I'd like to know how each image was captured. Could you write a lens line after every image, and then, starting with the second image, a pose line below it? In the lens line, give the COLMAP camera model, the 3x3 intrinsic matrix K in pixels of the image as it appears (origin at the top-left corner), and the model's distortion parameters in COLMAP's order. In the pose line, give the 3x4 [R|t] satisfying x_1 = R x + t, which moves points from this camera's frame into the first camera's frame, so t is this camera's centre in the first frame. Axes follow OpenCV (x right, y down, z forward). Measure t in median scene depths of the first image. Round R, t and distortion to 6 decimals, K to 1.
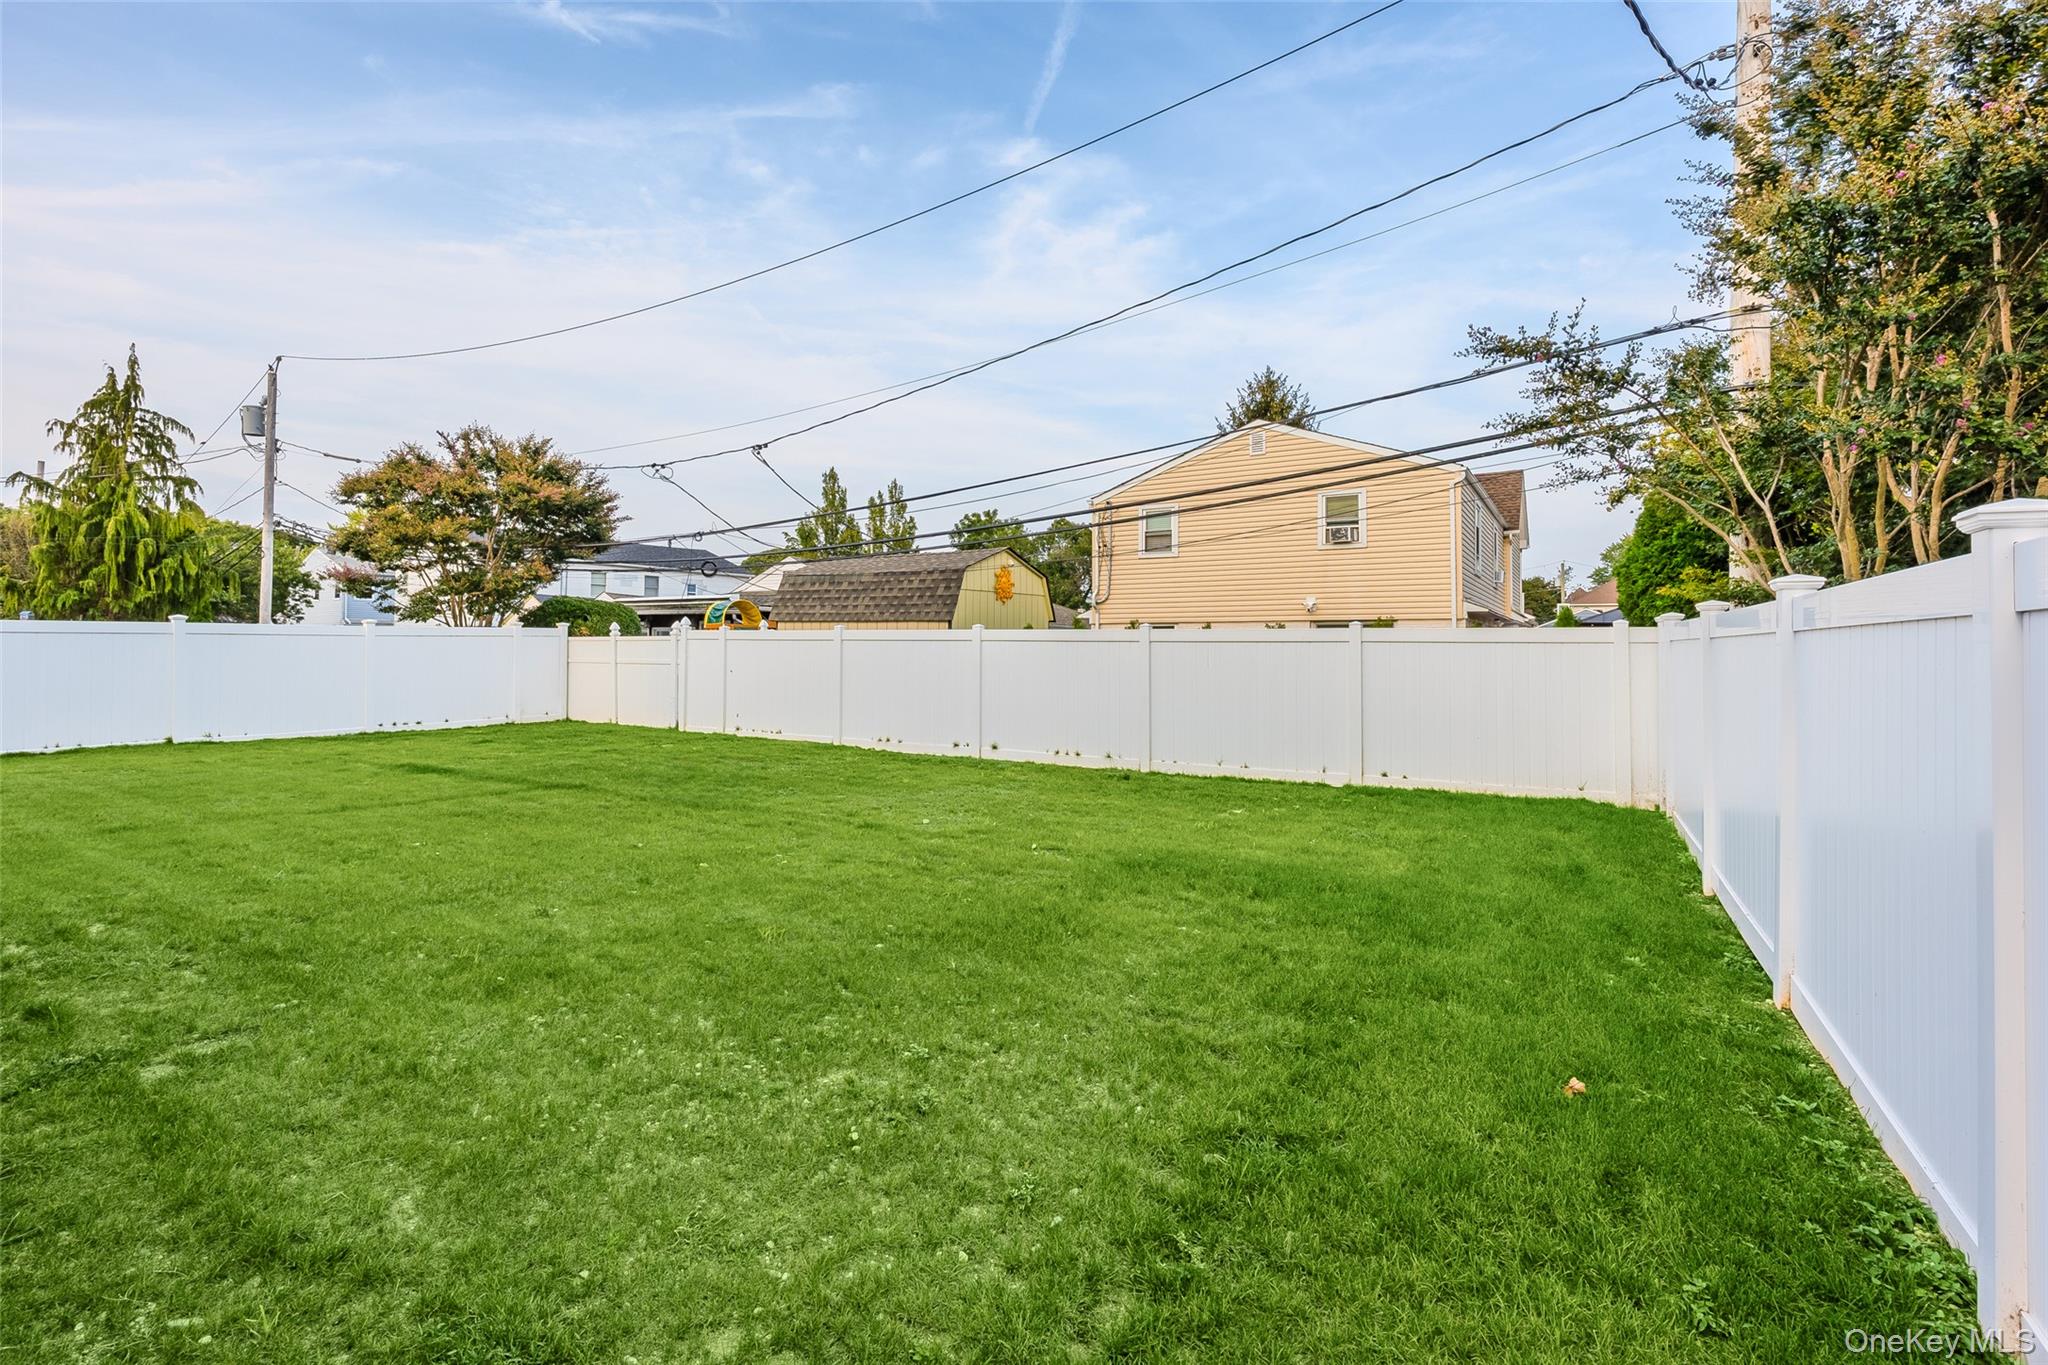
lens RADIAL K [[940.0, 0, 1030.3], [0, 940.0, 628.0], [0, 0, 1]] dist [-0.002777, -0.000630]
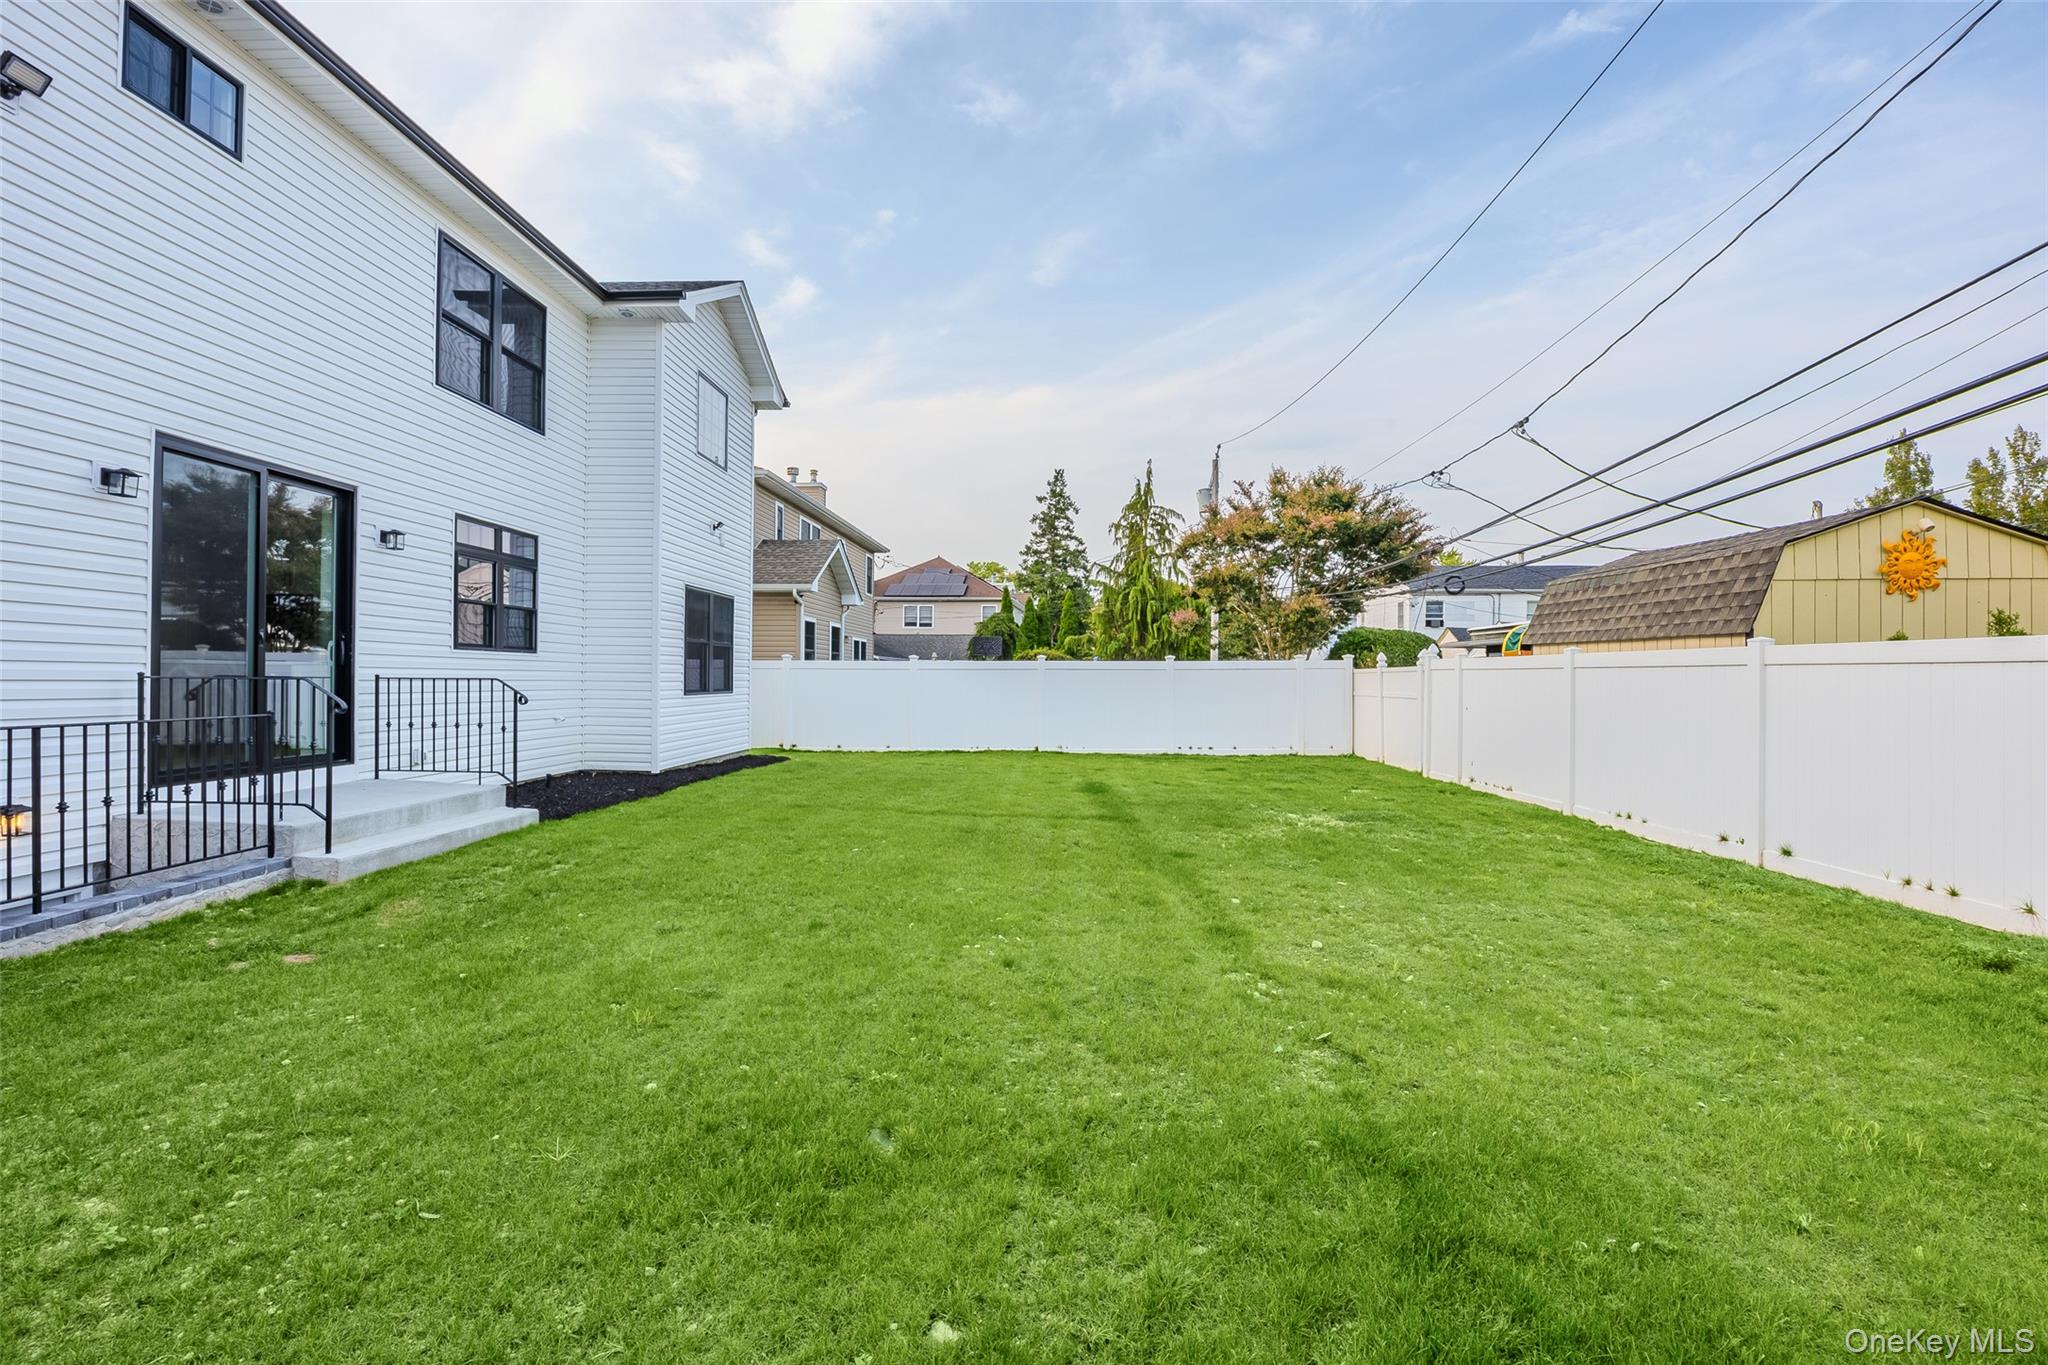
lens RADIAL K [[920.5, 0, 1024.8], [0, 920.5, 671.6], [0, 0, 1]] dist [-0.002920, -0.000126]
pose [[0.501597, -0.009216, -0.865052, 0.173536], [0.015019, 0.999885, -0.001943, 0.009987], [0.864971, -0.012018, 0.501678, 0.267195]]
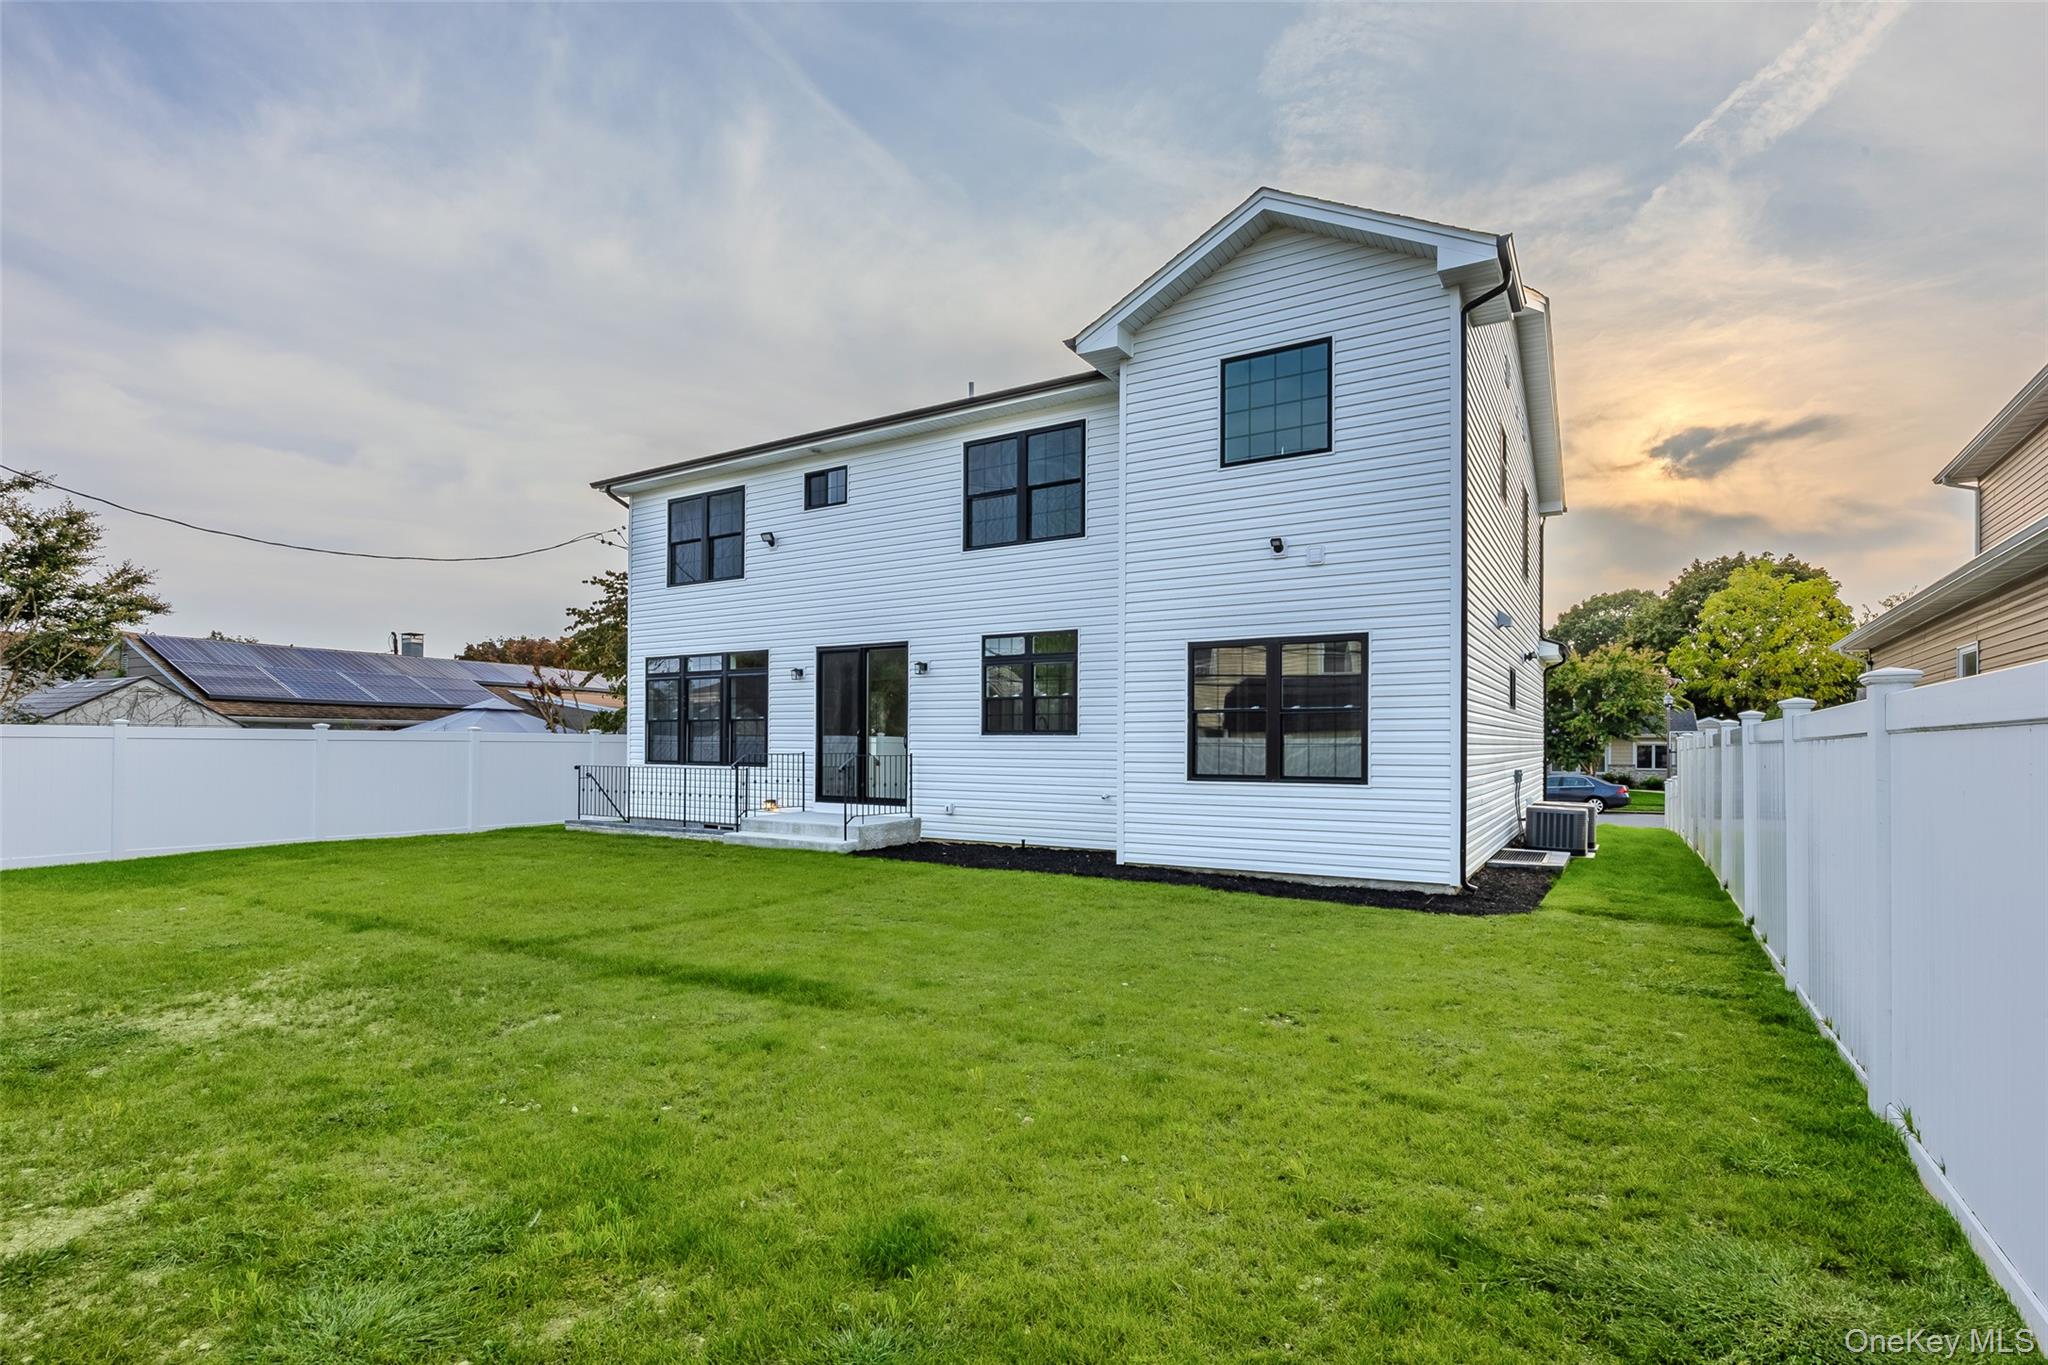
lens RADIAL K [[936.1, 0, 1016.6], [0, 936.1, 738.3], [0, 0, 1]] dist [-0.001677, -0.000125]
pose [[-0.999626, -0.008103, -0.026103, -0.503672], [-0.007450, 0.999659, -0.025015, 0.012363], [0.026297, -0.024811, -0.999346, 1.044926]]
